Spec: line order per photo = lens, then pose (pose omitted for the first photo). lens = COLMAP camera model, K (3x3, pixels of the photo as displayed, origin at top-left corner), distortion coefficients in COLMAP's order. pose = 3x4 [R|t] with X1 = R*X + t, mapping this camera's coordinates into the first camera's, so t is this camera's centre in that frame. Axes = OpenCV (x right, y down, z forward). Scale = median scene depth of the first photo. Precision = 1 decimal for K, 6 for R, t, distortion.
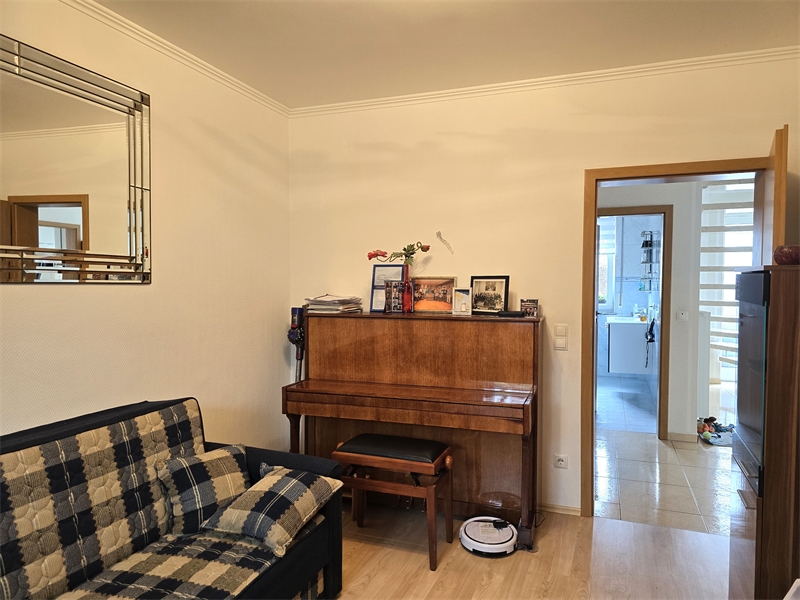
lens RADIAL K [[539.9, 0, 401.0], [0, 539.9, 299.6], [0, 0, 1]] dist [0.032723, -0.014218]
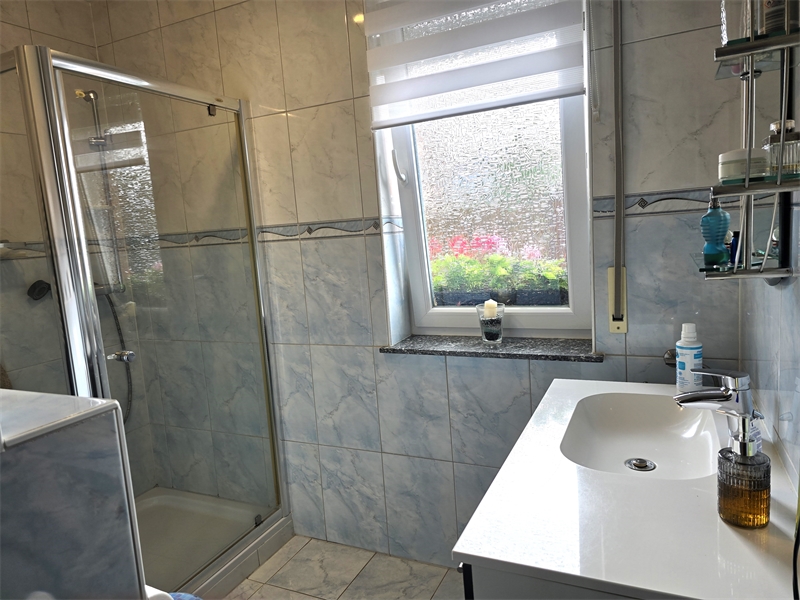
lens RADIAL K [[539.9, 0, 399.9], [0, 539.9, 298.4], [0, 0, 1]] dist [0.032723, -0.014218]
pose [[0.994087, -0.065959, -0.086259, 0.332789], [0.074060, 0.992780, 0.094360, -0.027627], [0.079413, -0.100190, 0.991794, 0.767054]]
